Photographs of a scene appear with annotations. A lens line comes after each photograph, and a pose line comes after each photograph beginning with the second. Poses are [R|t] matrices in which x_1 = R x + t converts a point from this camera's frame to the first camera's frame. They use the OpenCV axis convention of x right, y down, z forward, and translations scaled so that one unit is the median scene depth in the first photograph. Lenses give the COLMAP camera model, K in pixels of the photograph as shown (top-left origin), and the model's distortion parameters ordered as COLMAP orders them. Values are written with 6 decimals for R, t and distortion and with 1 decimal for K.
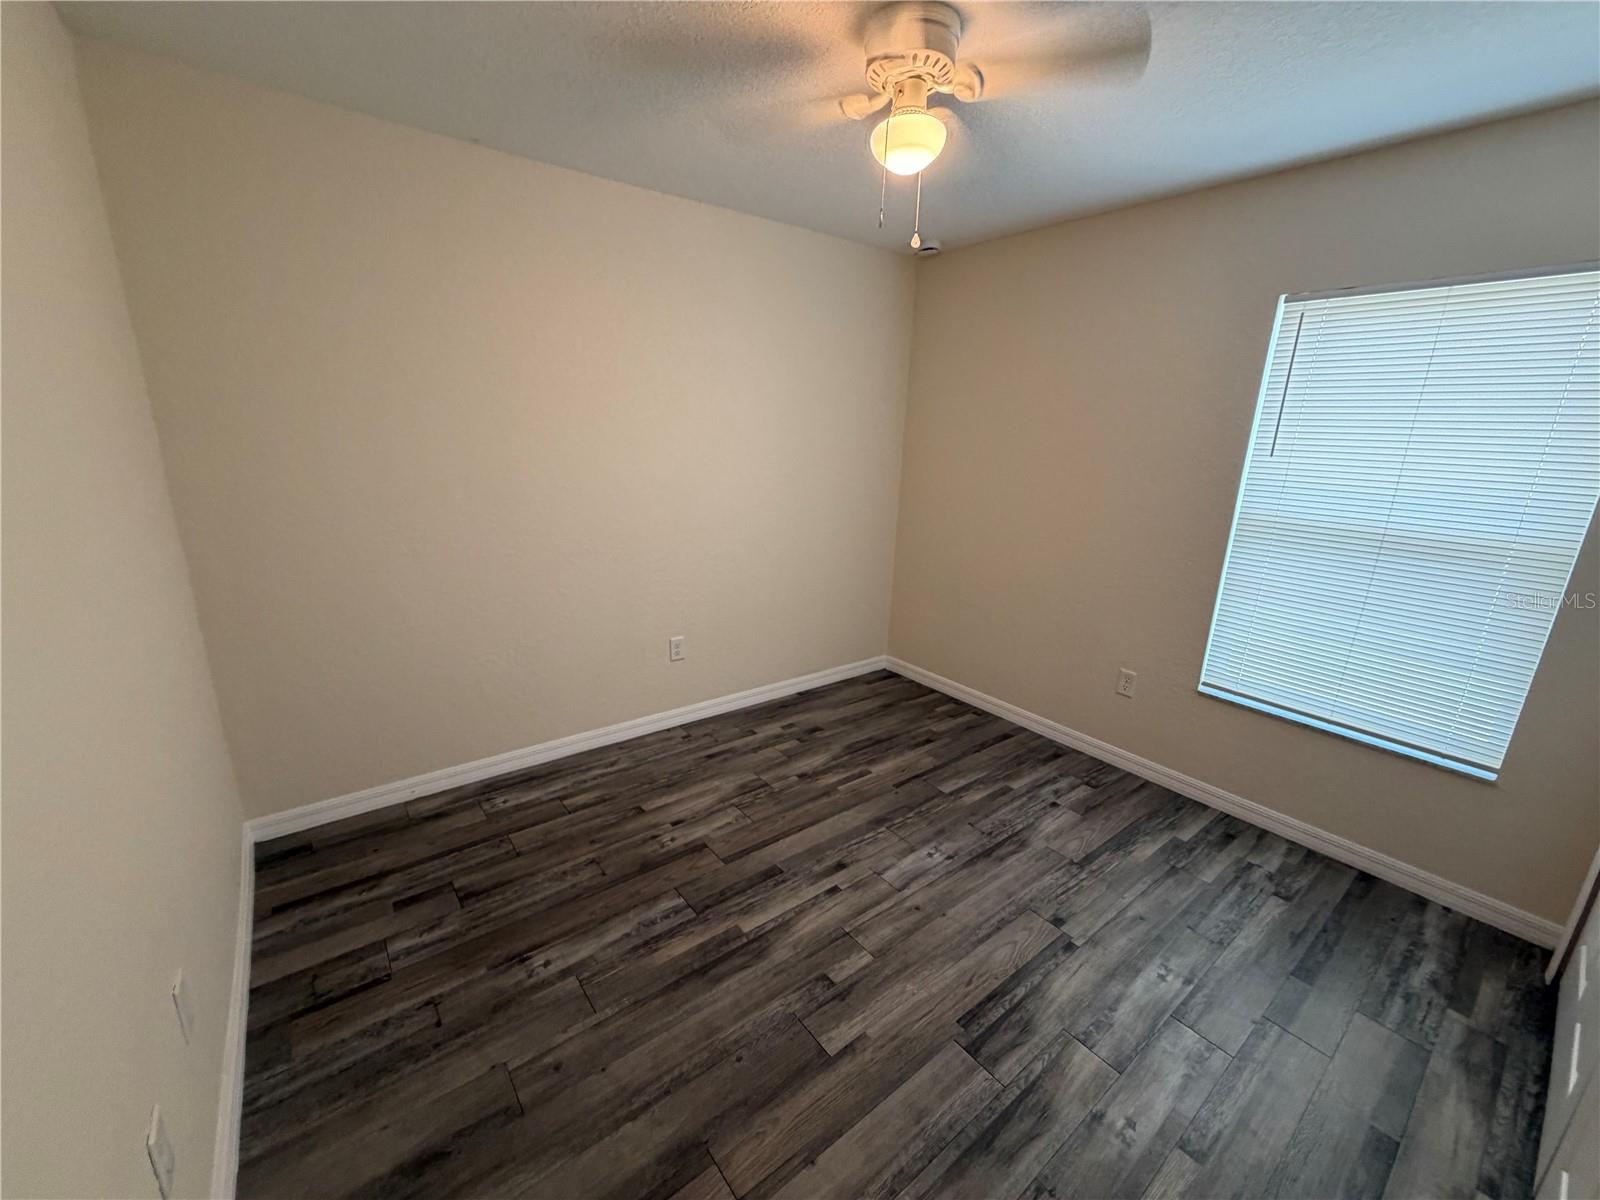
lens RADIAL K [[637.7, 0, 793.4], [0, 637.7, 597.8], [0, 0, 1]] dist [-0.002109, 0.000571]
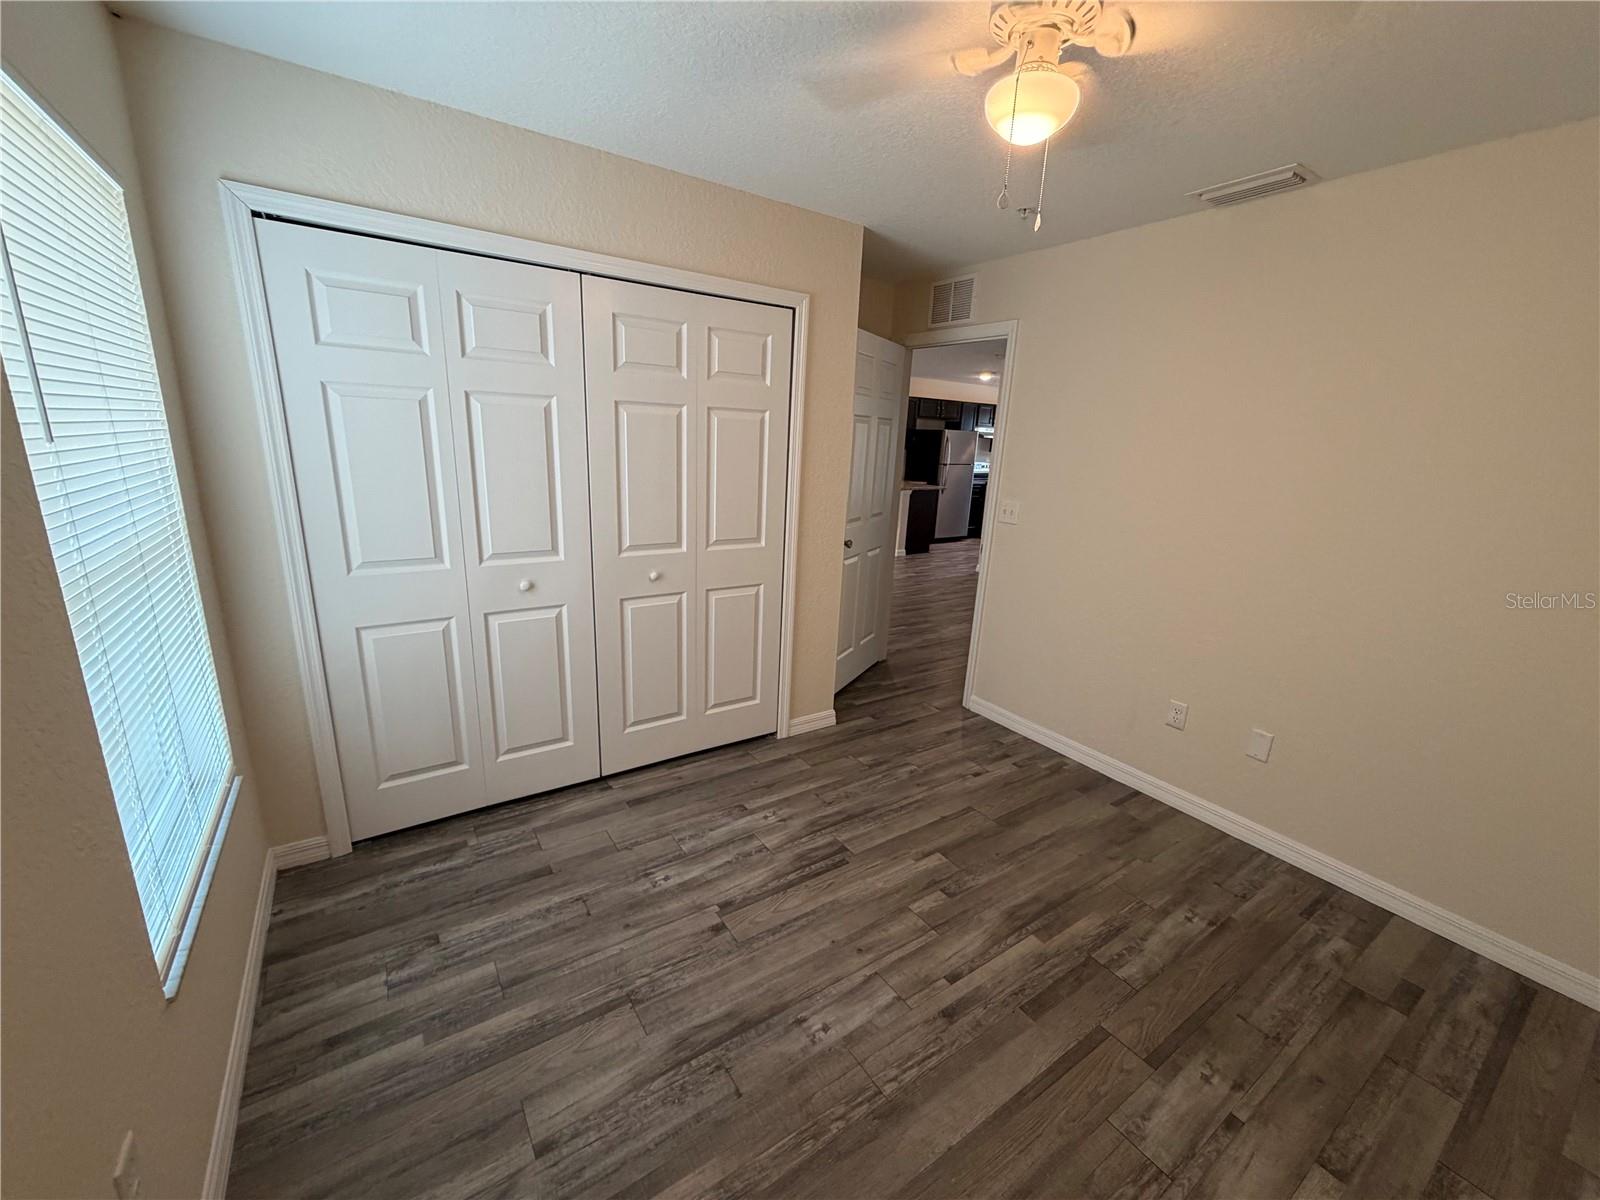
lens RADIAL K [[637.7, 0, 797.6], [0, 637.7, 607.1], [0, 0, 1]] dist [-0.002109, 0.000571]
pose [[-0.994876, -0.091962, 0.042006, 0.307973], [-0.058383, 0.861779, 0.503914, -0.433709], [-0.082541, 0.498879, -0.862732, 1.644979]]
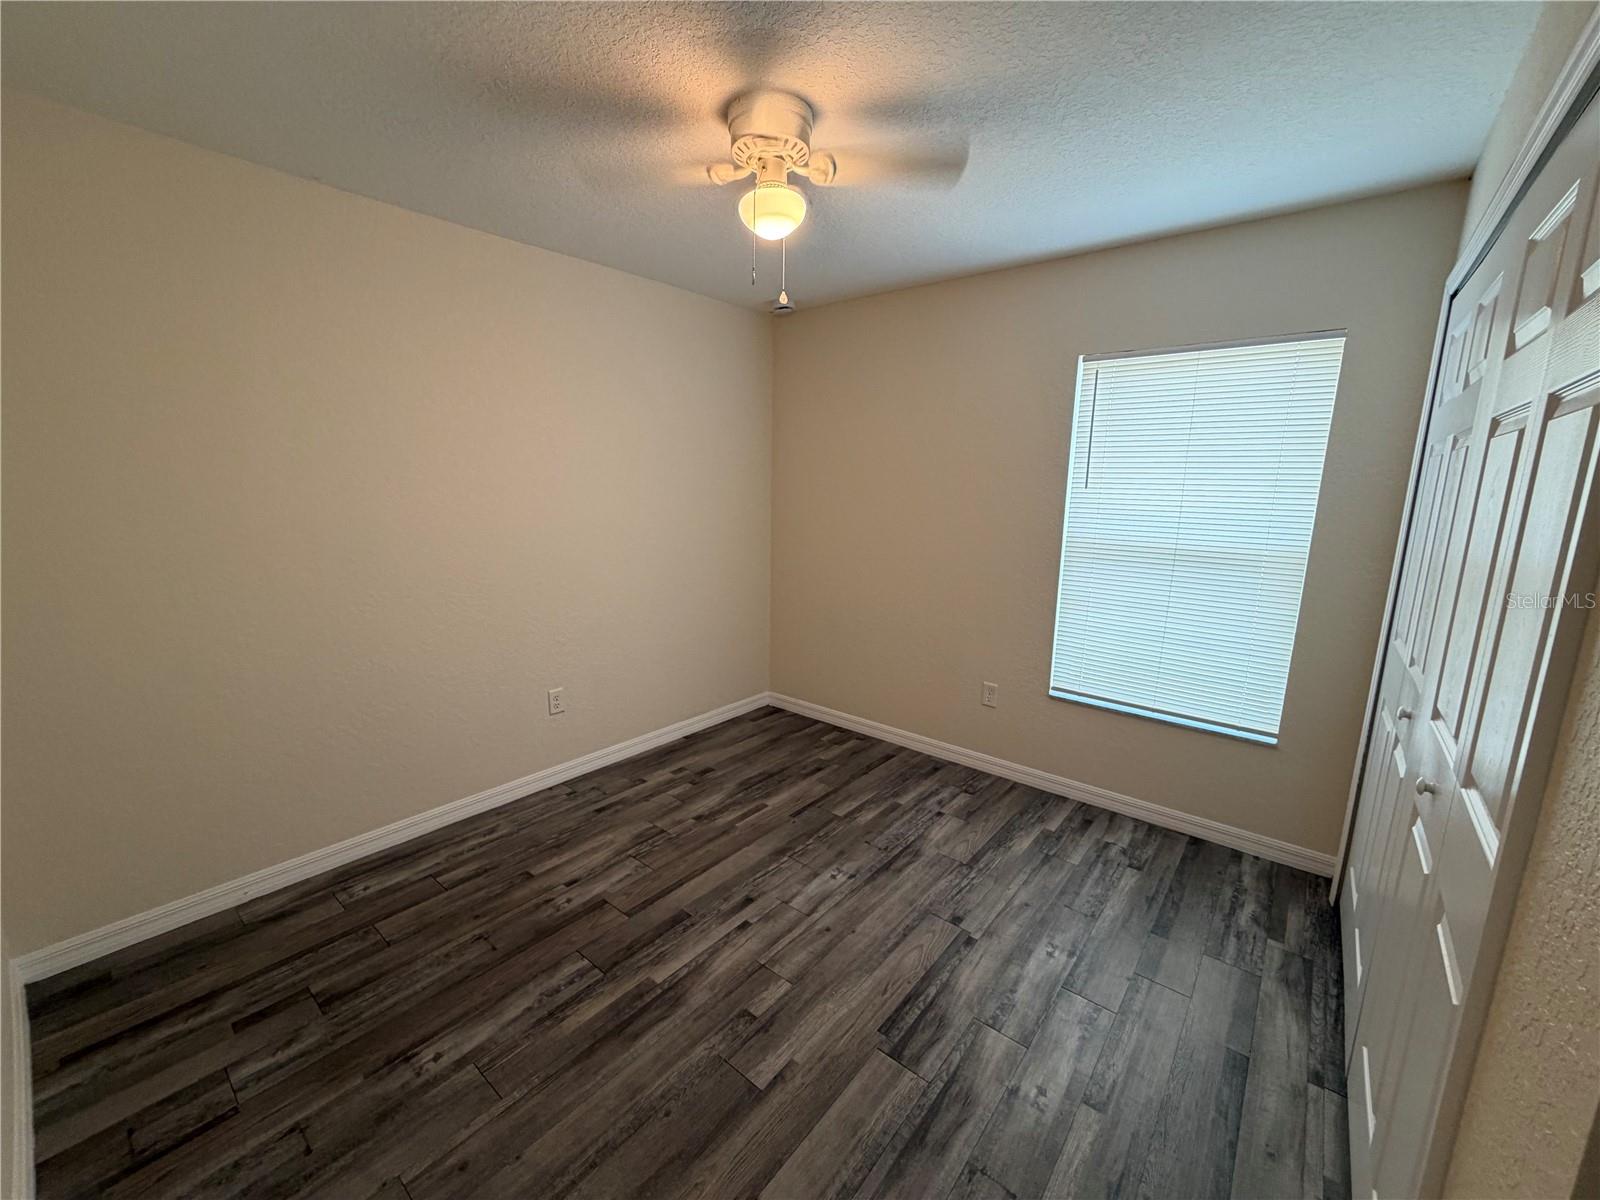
lens RADIAL K [[637.7, 0, 792.8], [0, 637.7, 597.0], [0, 0, 1]] dist [-0.002109, 0.000571]
pose [[0.976171, -0.055789, 0.209707, -0.046670], [0.071365, 0.995167, -0.067449, 0.023963], [-0.204931, 0.080808, 0.975435, -0.027223]]
